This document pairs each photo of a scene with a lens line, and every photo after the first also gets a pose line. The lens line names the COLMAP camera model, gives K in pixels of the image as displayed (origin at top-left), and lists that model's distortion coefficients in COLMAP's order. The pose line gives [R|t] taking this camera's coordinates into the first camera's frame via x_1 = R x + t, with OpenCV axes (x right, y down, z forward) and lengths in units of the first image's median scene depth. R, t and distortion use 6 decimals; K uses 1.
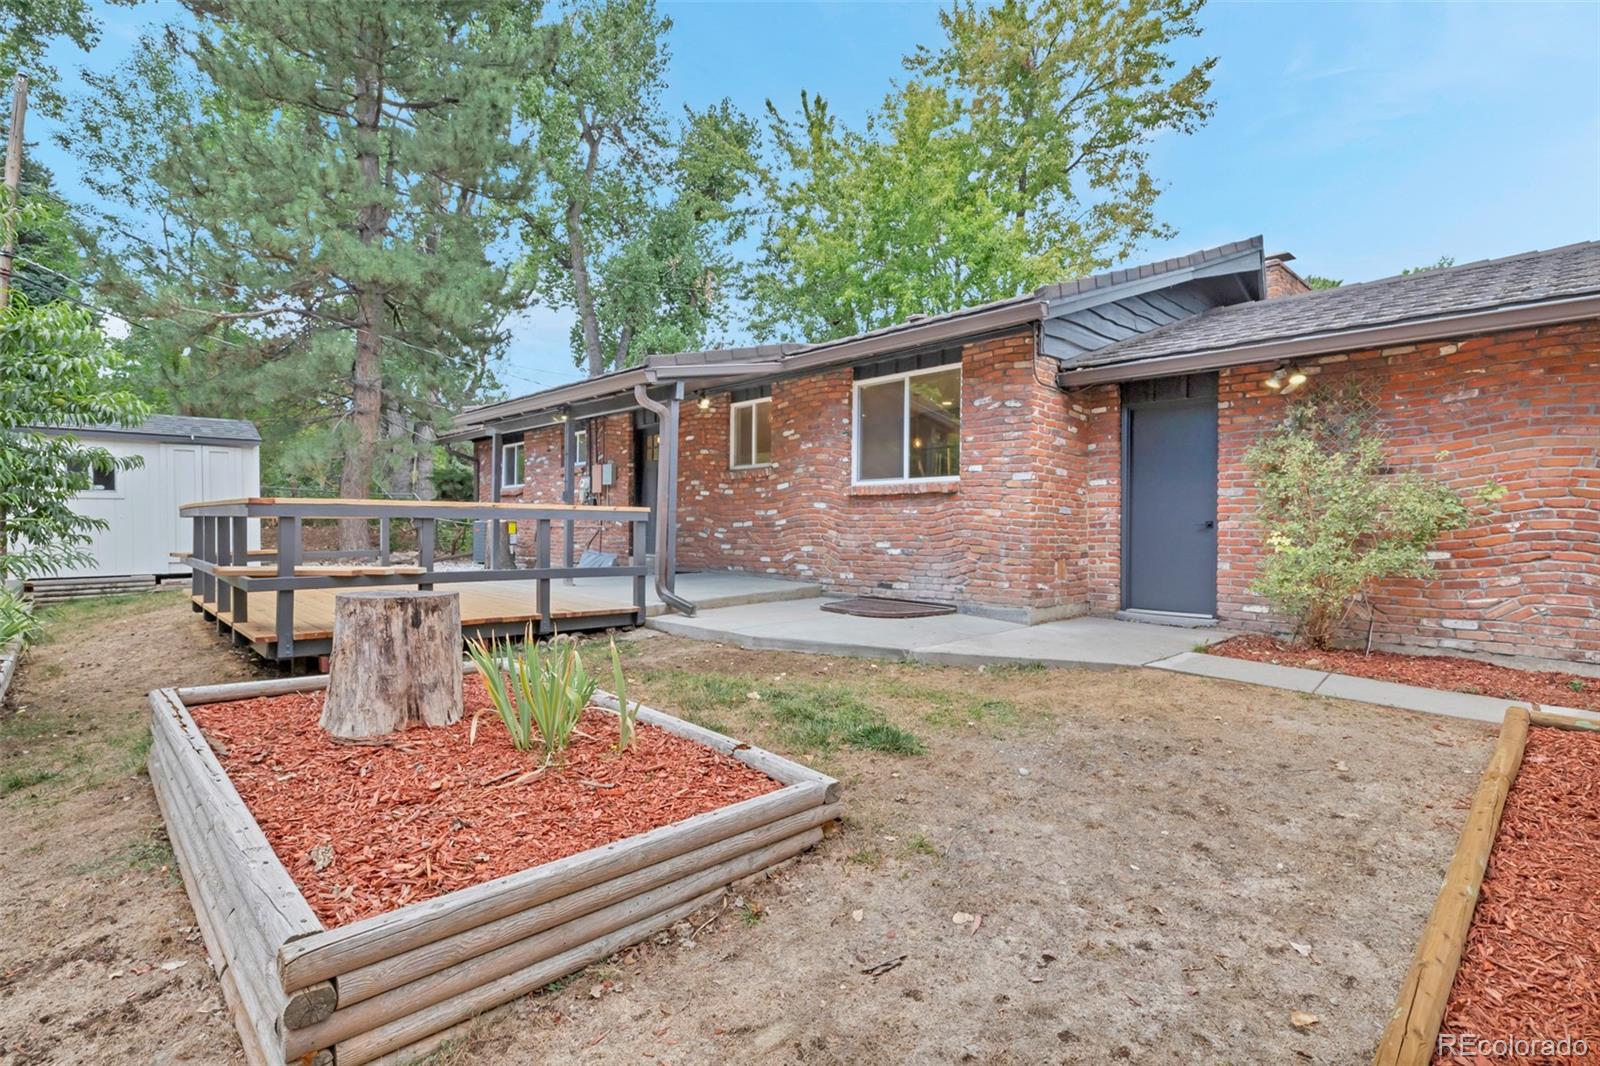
lens RADIAL K [[775.9, 0, 796.7], [0, 775.9, 531.9], [0, 0, 1]] dist [-0.002720, 0.000241]
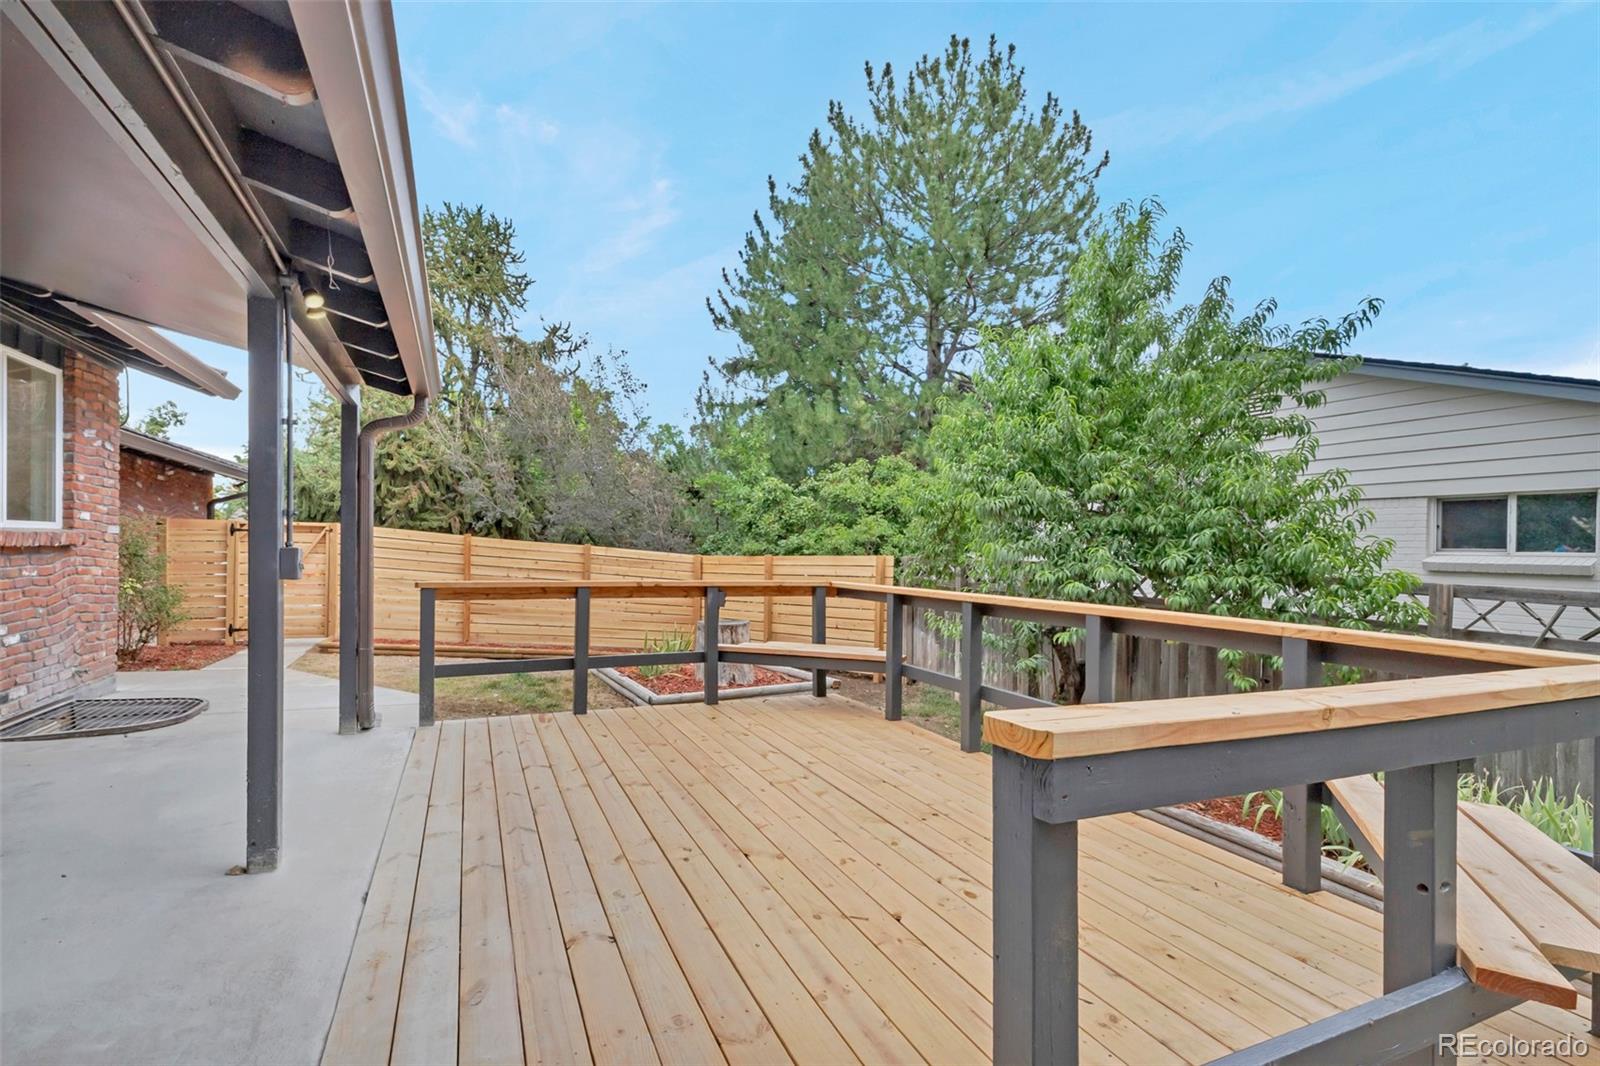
lens RADIAL K [[743.7, 0, 793.9], [0, 743.7, 531.3], [0, 0, 1]] dist [0.003264, 0.000244]
pose [[-0.939766, -0.004882, 0.341783, -0.676184], [-0.007201, 0.999959, -0.005515, -0.063344], [-0.341742, -0.007644, -0.939763, 1.389658]]
